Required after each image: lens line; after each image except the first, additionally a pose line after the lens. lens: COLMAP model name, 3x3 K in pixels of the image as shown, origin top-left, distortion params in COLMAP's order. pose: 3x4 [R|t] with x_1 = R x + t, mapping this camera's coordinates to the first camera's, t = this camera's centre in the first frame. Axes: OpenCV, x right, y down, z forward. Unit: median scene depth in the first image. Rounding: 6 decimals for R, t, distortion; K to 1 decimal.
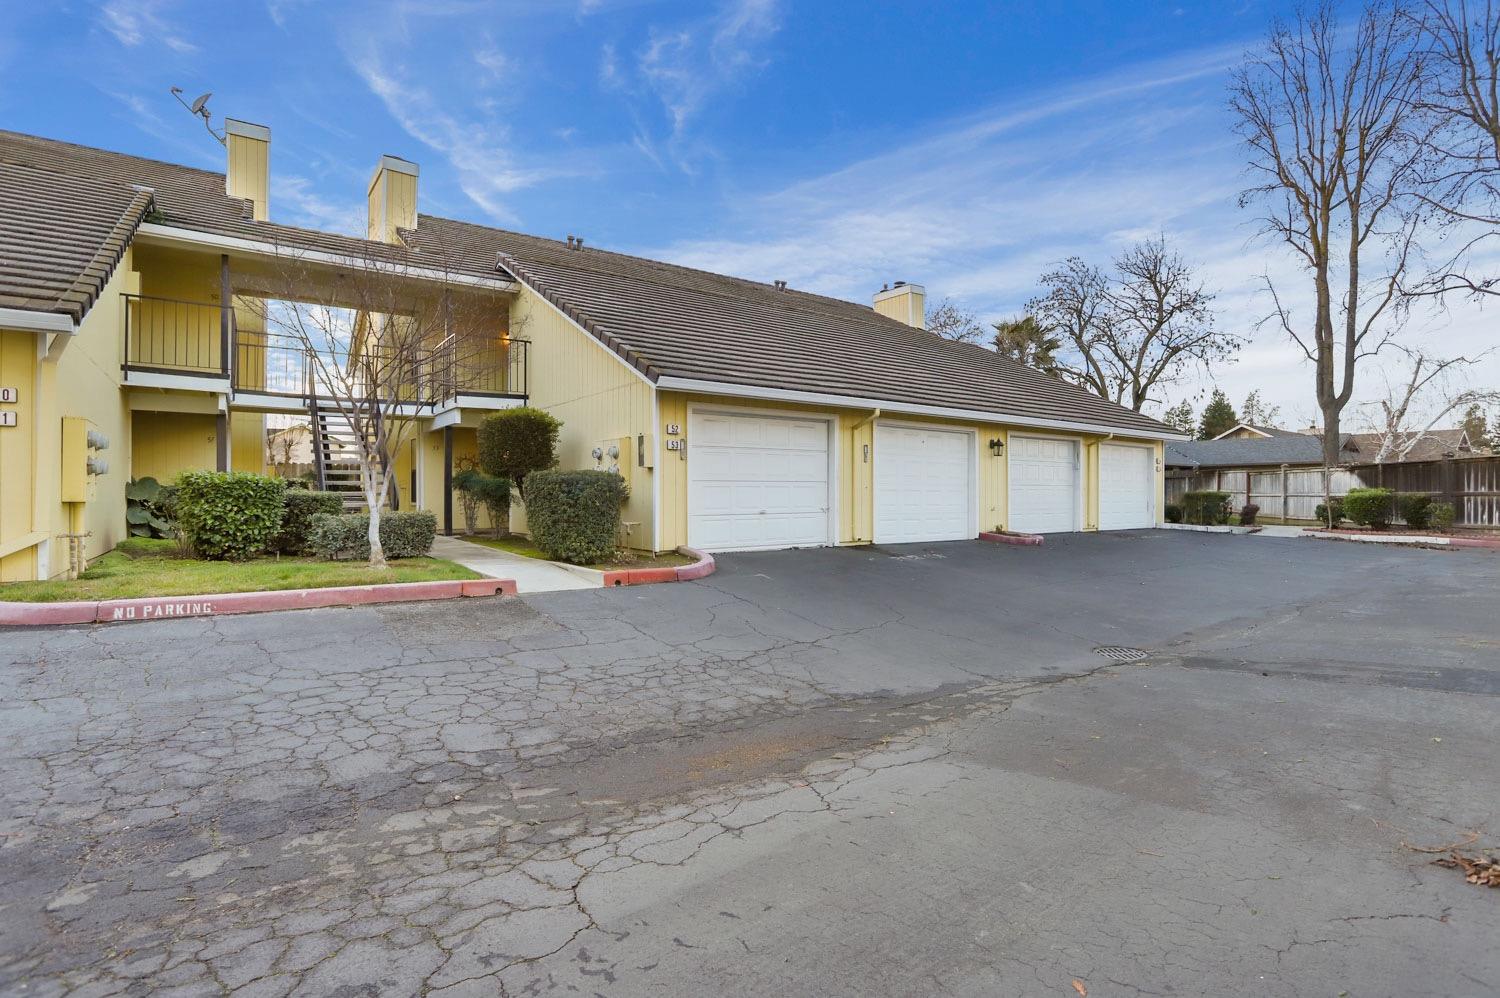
lens RADIAL K [[729.5, 0, 764.9], [0, 729.5, 482.0], [0, 0, 1]] dist [-0.080392, 0.039081]
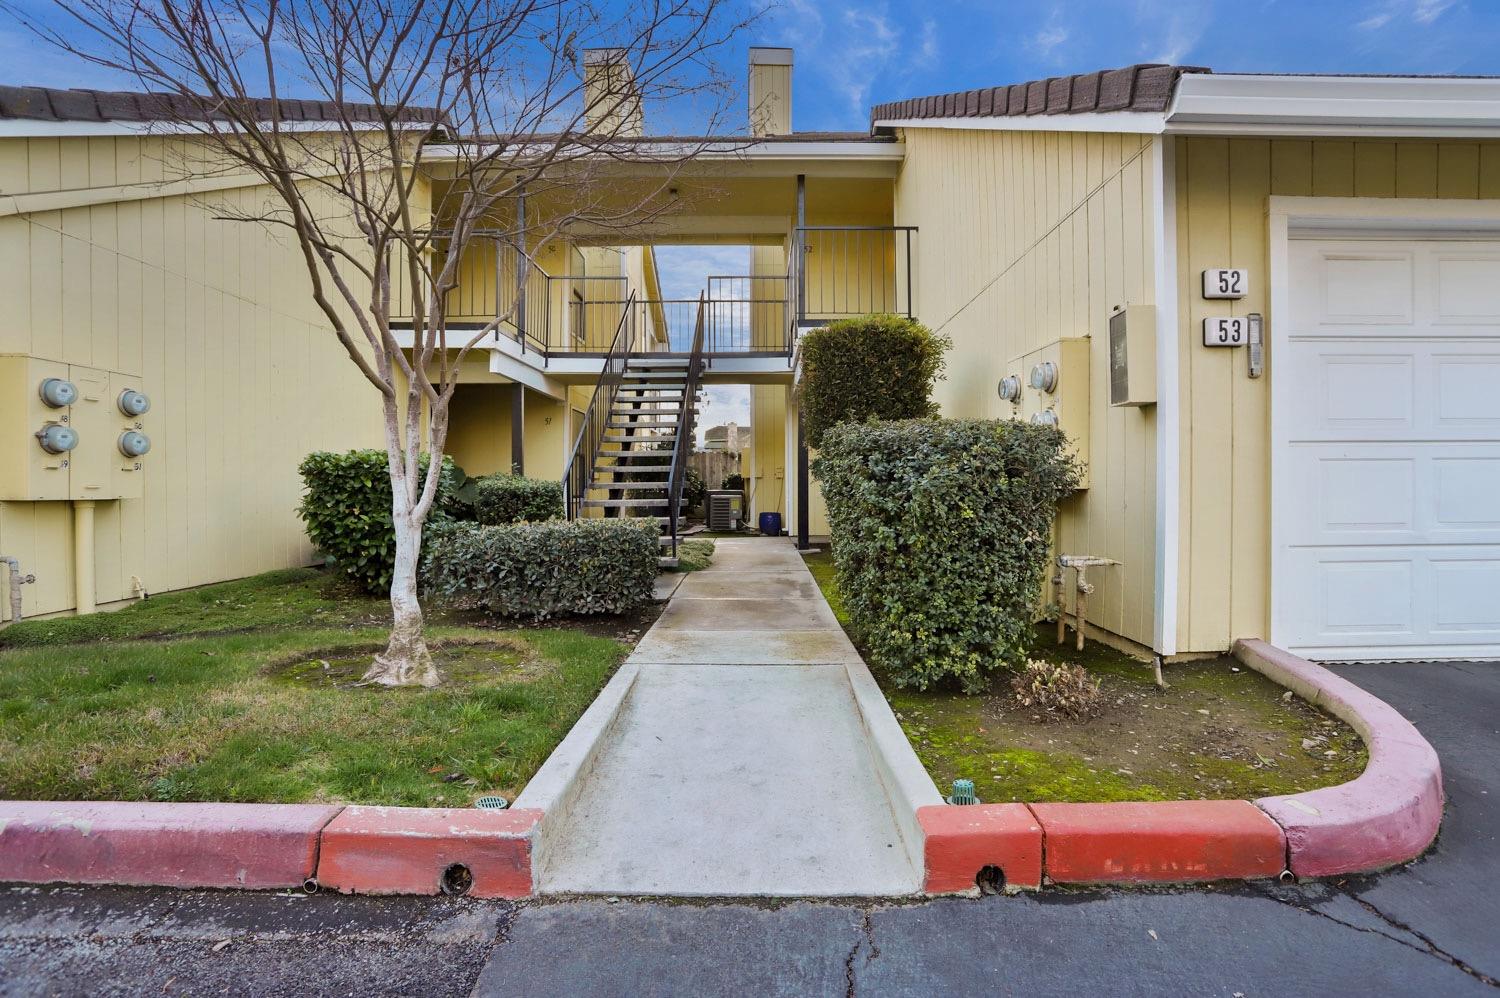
lens RADIAL K [[728.4, 0, 764.3], [0, 728.4, 498.2], [0, 0, 1]] dist [-0.041208, 0.000680]
pose [[0.804256, 0.008168, -0.594227, -0.101044], [0.013168, 0.999415, 0.031559, 0.010945], [0.594138, -0.033207, 0.803678, 0.619229]]
